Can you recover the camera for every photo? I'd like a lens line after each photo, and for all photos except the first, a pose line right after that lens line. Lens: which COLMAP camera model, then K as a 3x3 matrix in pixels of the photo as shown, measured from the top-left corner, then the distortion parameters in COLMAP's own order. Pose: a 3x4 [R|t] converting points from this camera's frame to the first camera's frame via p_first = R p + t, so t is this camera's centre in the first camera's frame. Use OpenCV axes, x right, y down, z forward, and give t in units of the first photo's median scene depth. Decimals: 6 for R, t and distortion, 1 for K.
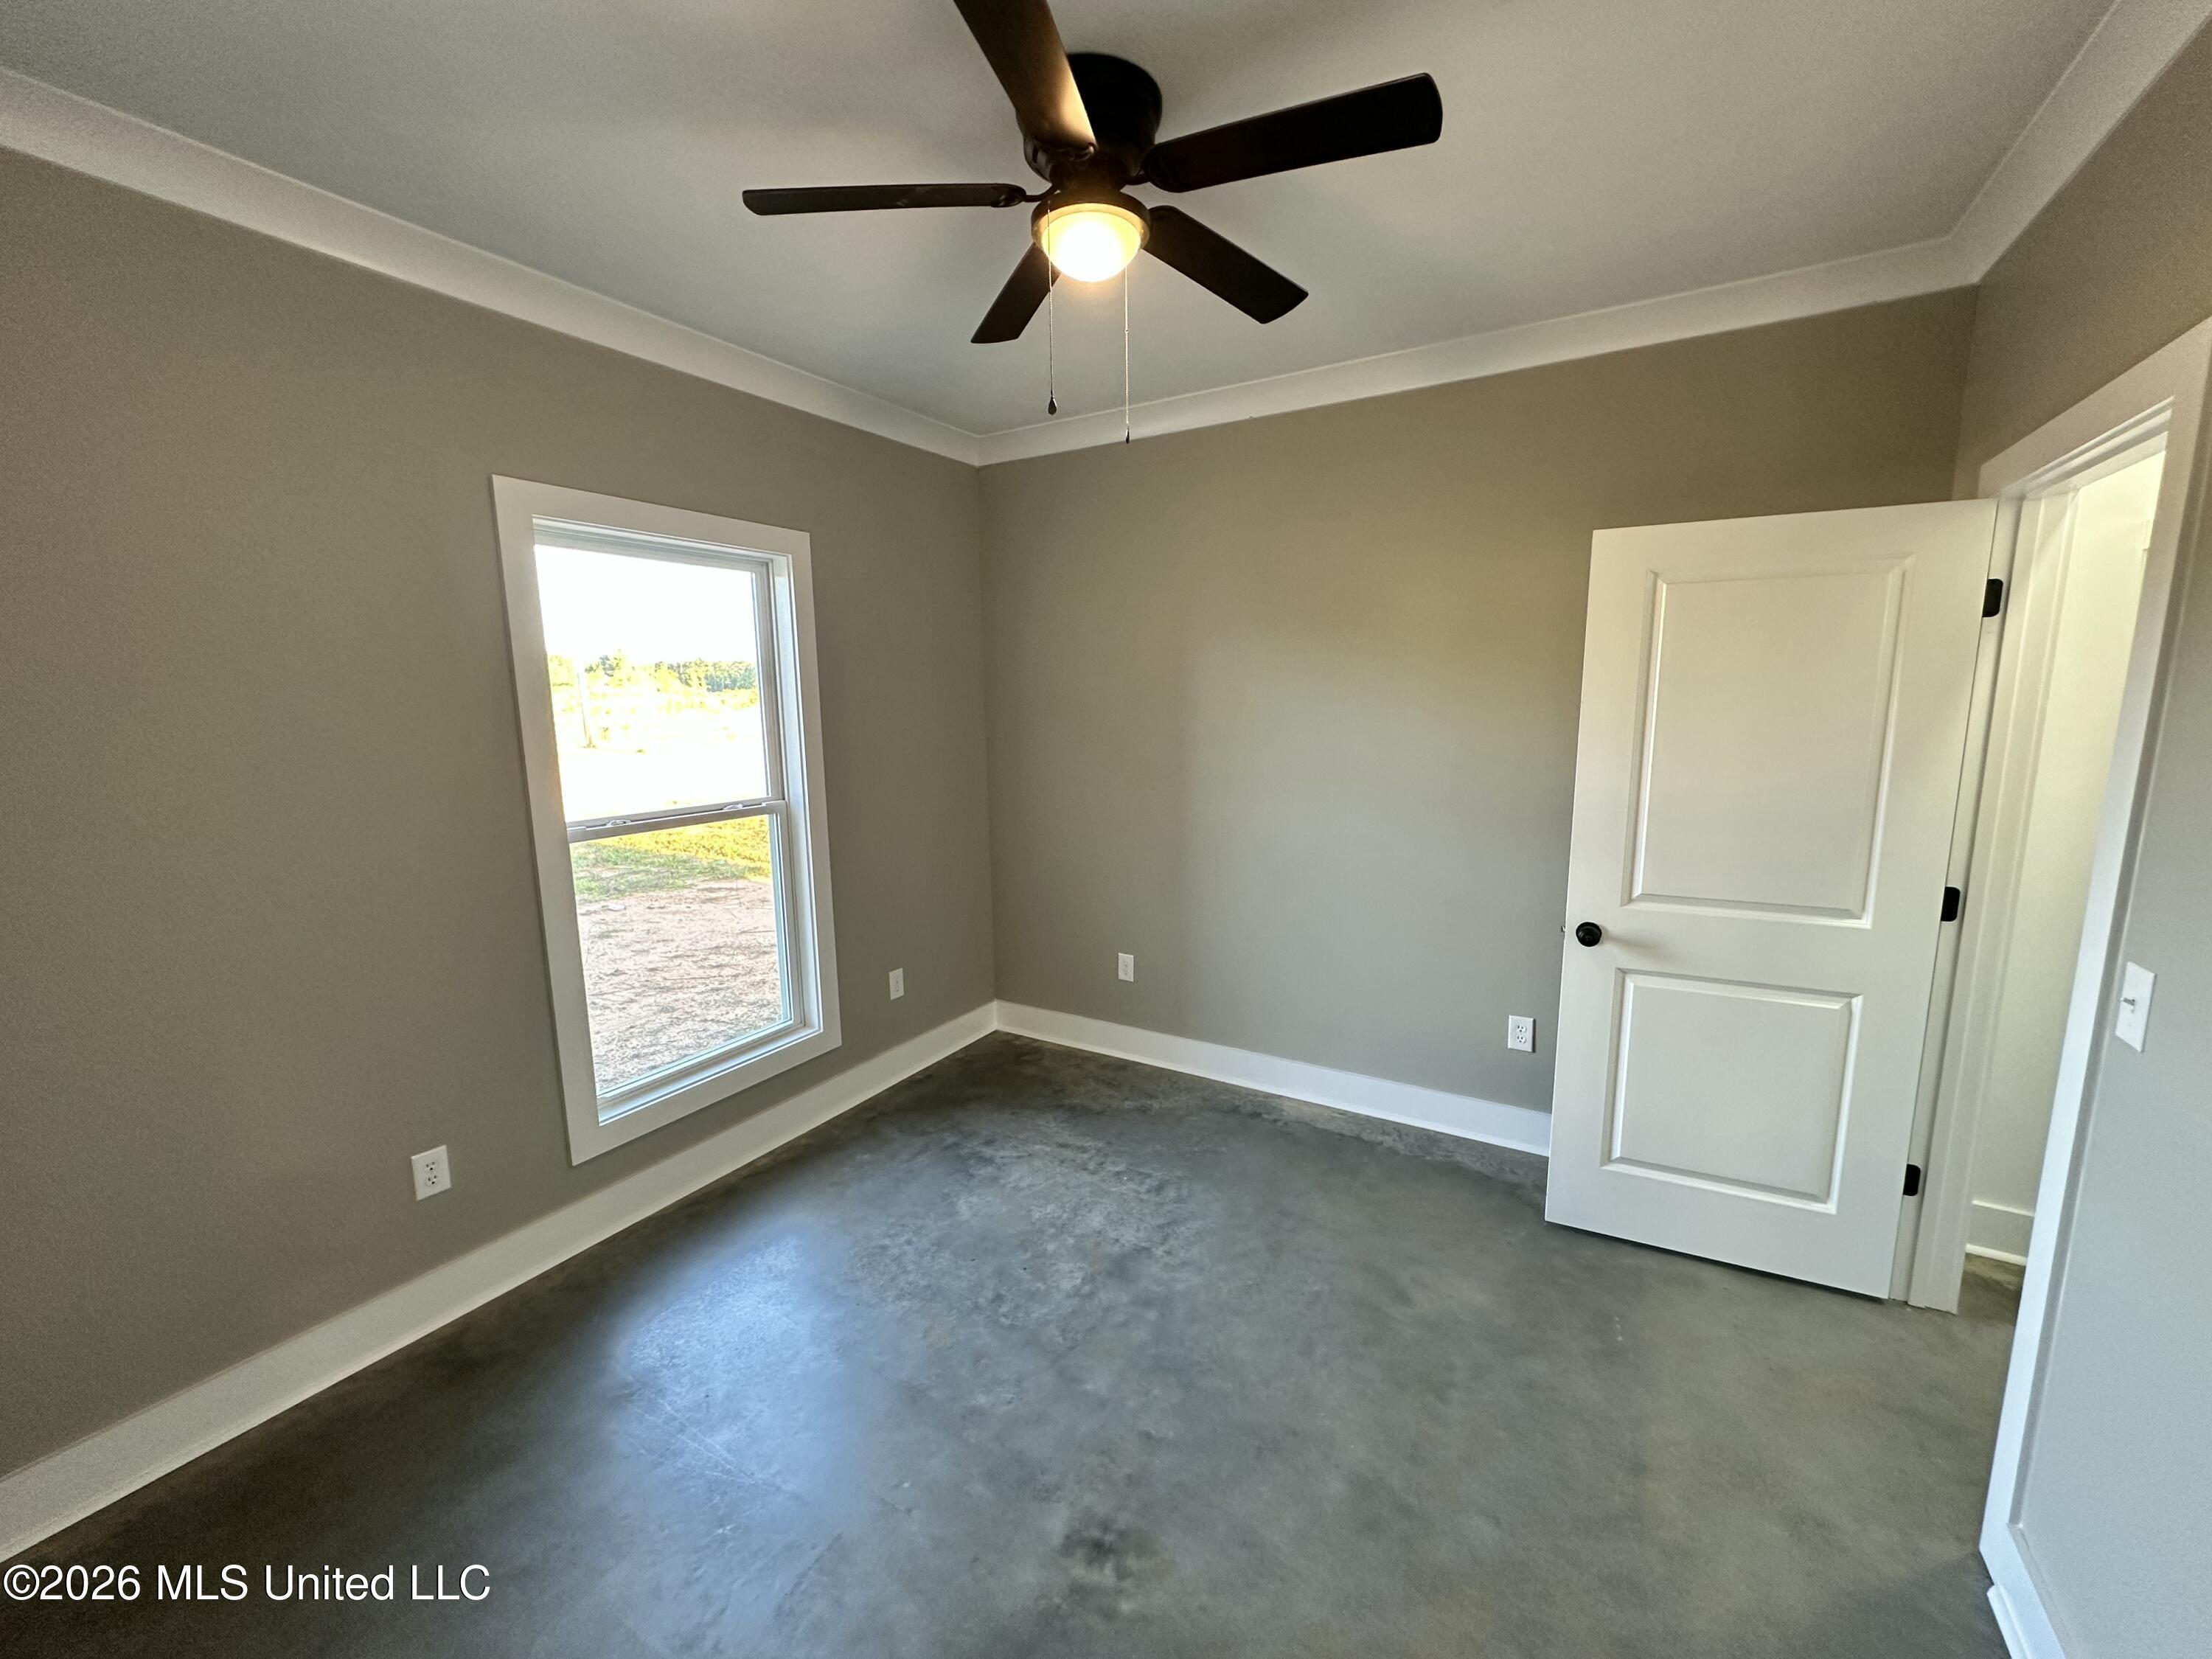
lens RADIAL K [[873.7, 0, 1107.0], [0, 873.7, 827.7], [0, 0, 1]] dist [-0.000880, -0.000453]
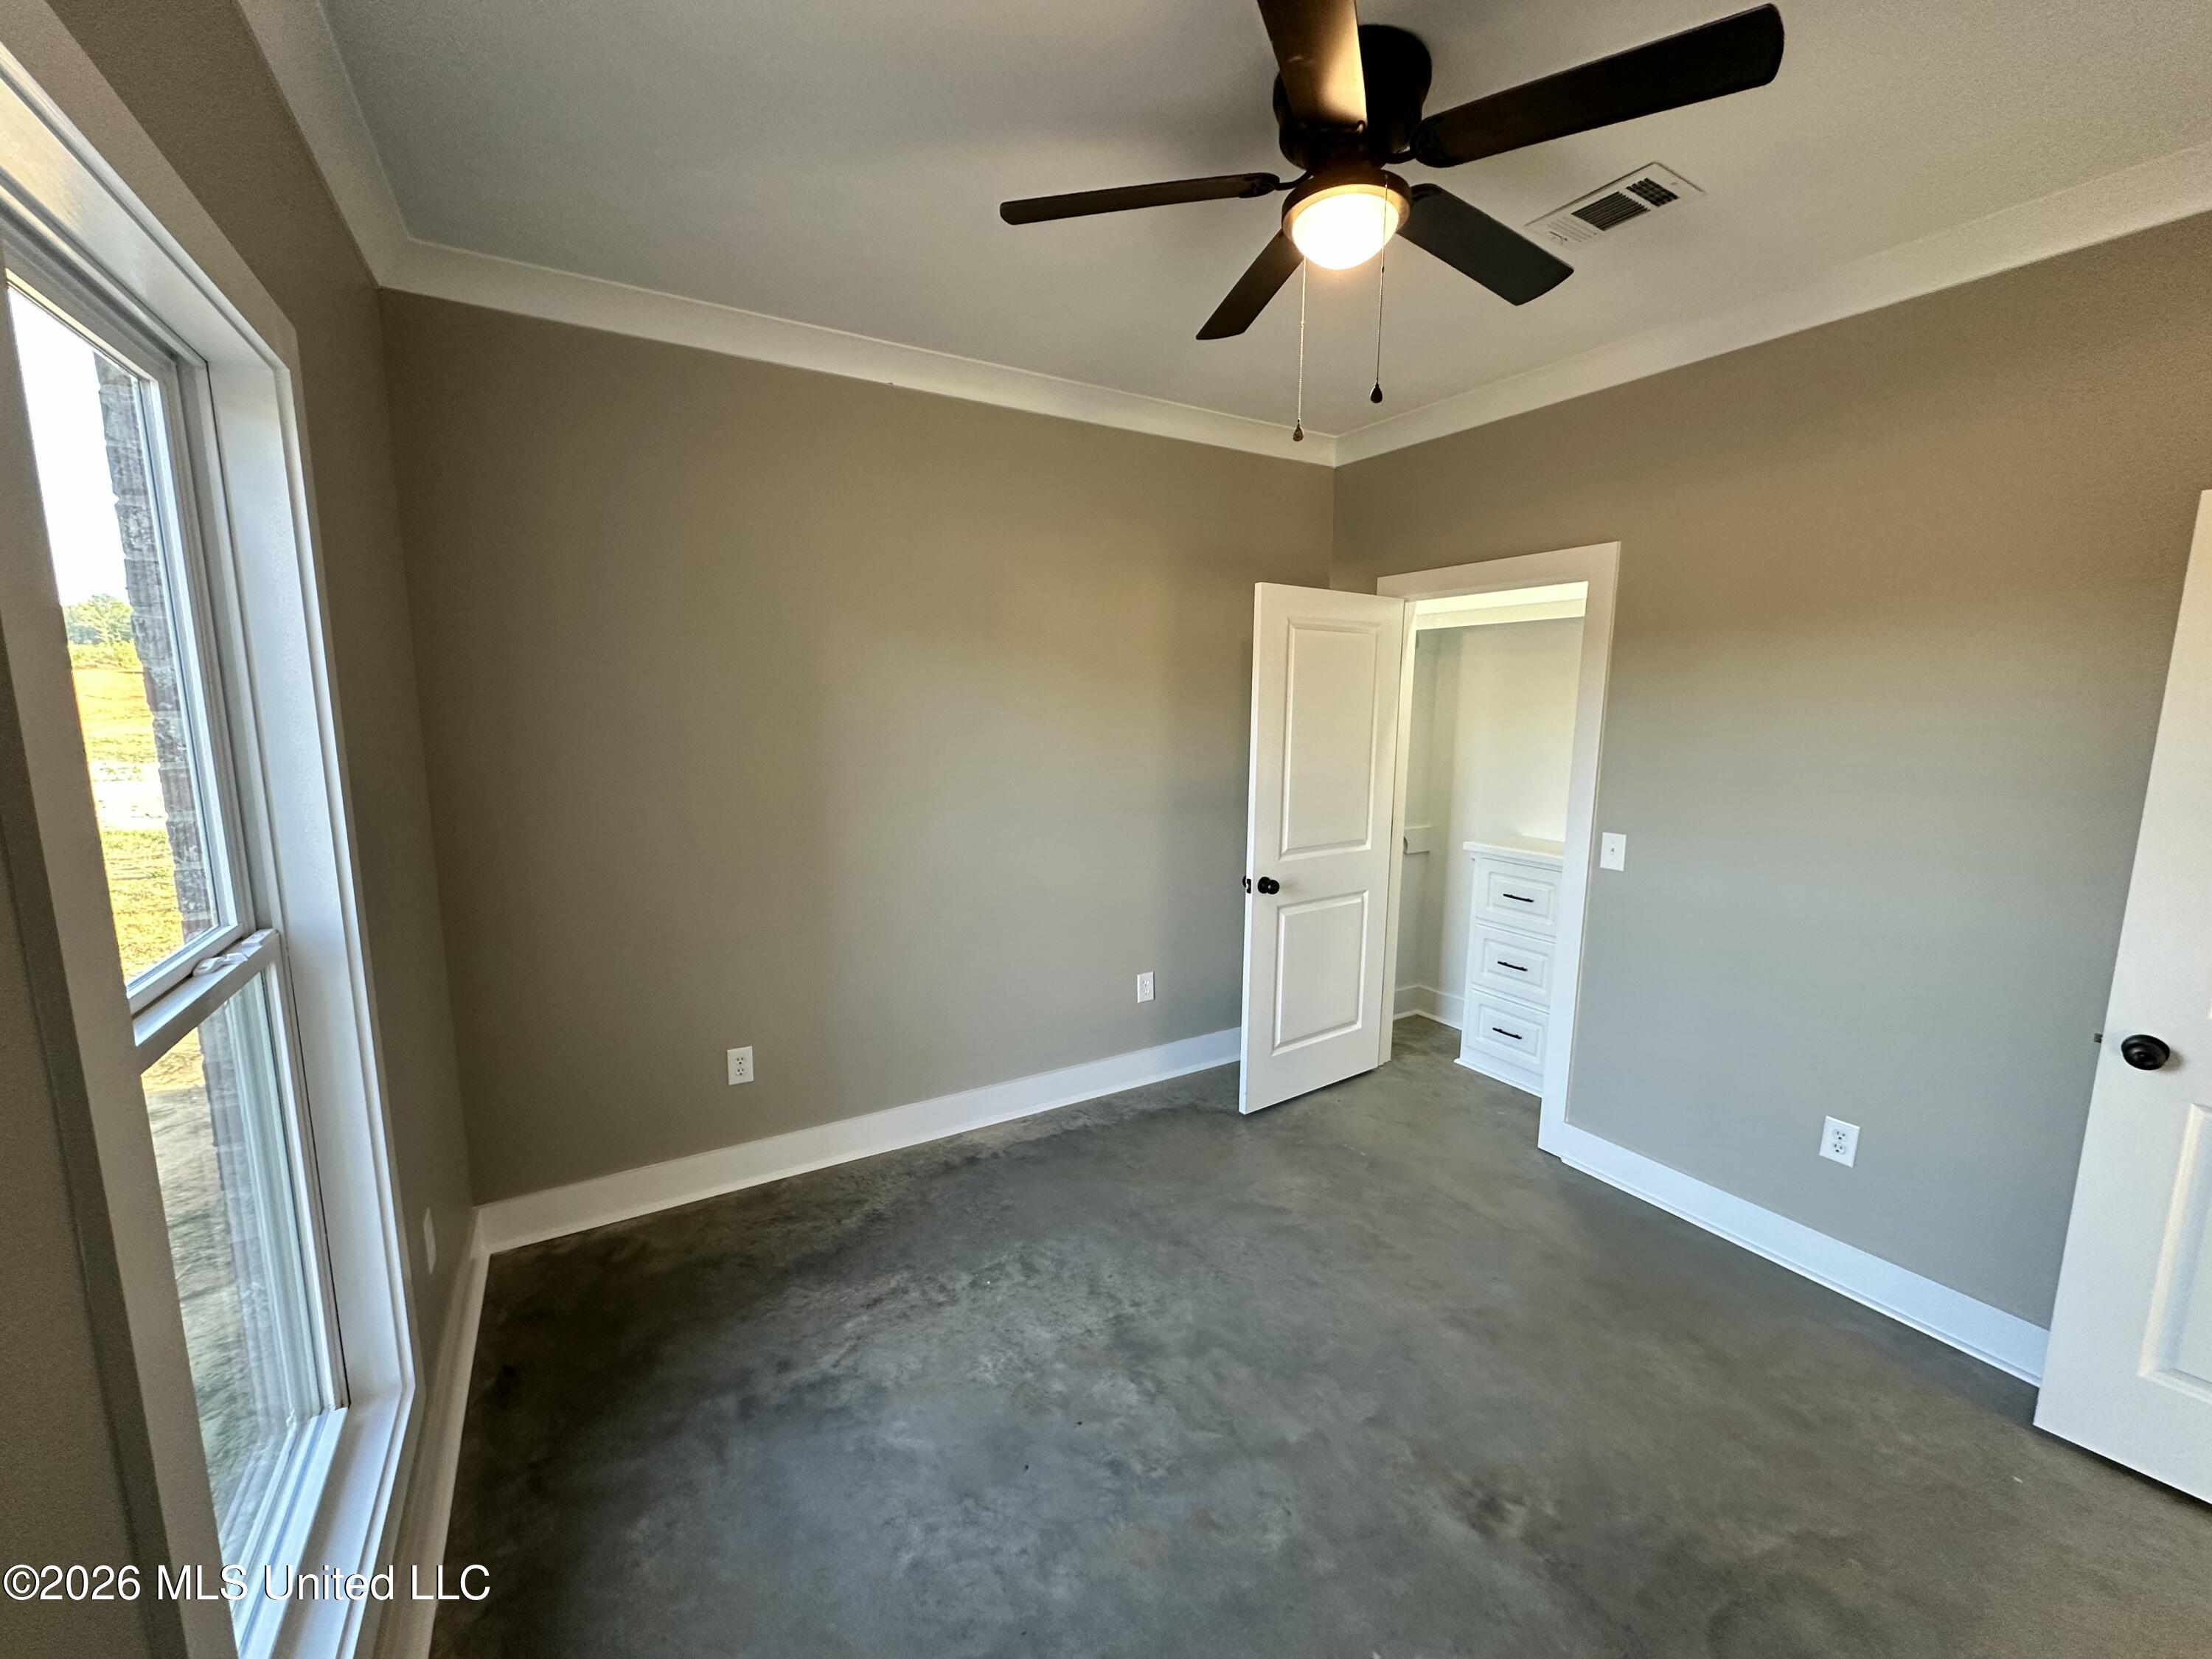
lens RADIAL K [[873.7, 0, 1107.0], [0, 873.7, 827.7], [0, 0, 1]] dist [-0.000880, -0.000453]
pose [[0.475069, -0.109253, 0.873140, -0.680710], [0.119359, 0.991092, 0.059069, -0.069822], [-0.871816, 0.076155, 0.483877, 0.529607]]
